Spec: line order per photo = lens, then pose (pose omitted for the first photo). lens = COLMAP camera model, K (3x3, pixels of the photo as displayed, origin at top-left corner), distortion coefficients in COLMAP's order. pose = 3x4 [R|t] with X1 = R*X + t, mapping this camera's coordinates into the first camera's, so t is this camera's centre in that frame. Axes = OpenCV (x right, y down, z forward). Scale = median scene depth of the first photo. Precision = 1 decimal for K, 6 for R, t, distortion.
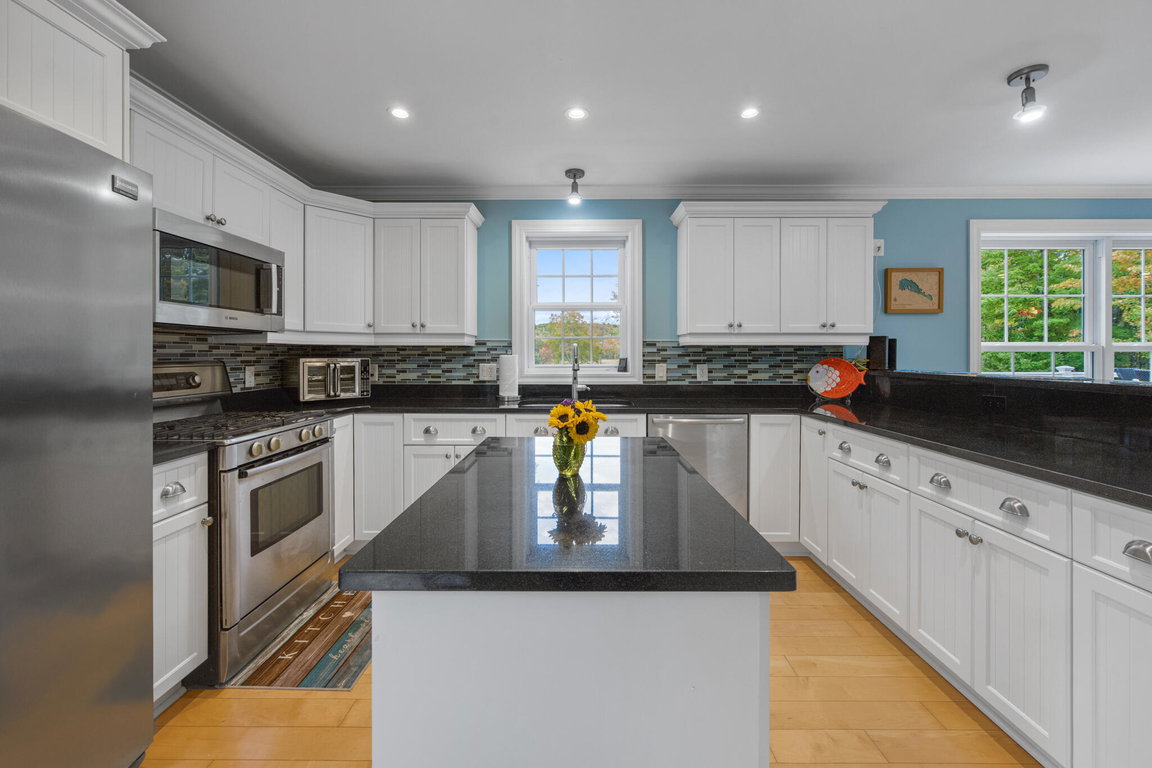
lens RADIAL K [[464.5, 0, 581.5], [0, 464.5, 354.9], [0, 0, 1]] dist [-0.001965, 0.000665]
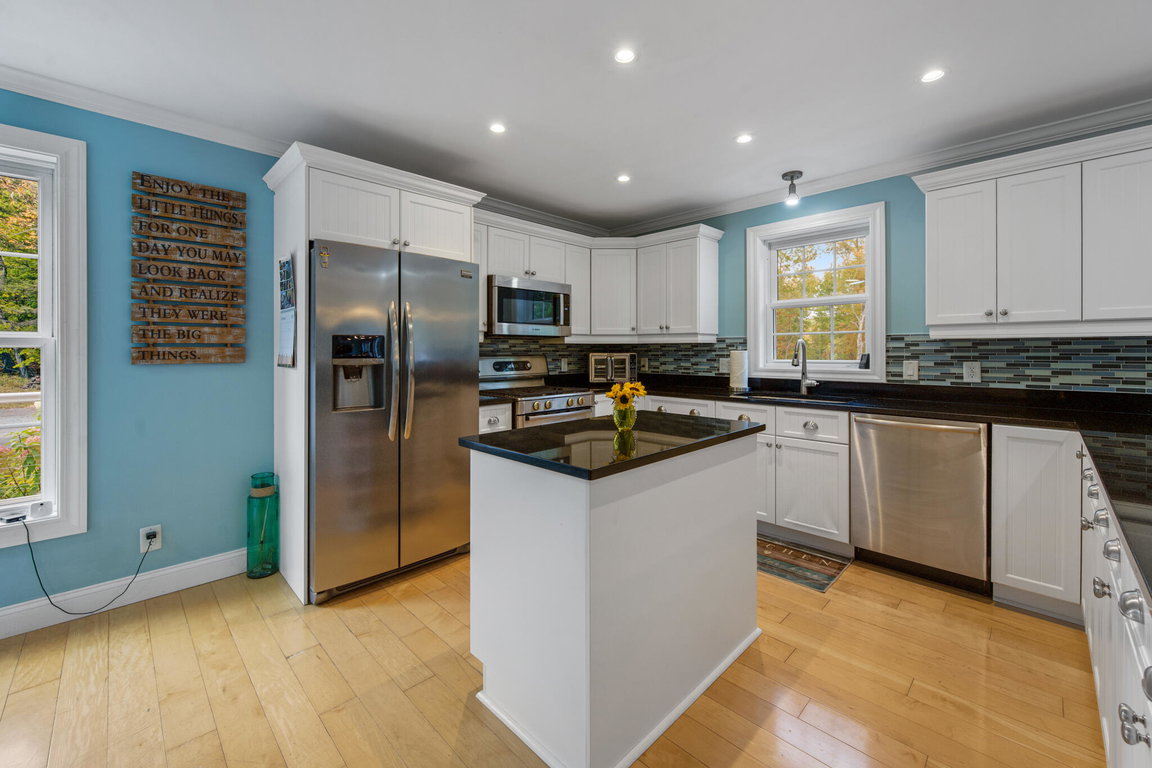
lens RADIAL K [[464.5, 0, 574.9], [0, 464.5, 348.3], [0, 0, 1]] dist [-0.001965, 0.000665]
pose [[0.709683, -0.004738, -0.704505, 0.351870], [0.001935, 0.999987, -0.004776, -0.000889], [0.704519, 0.002026, 0.709682, -0.070855]]
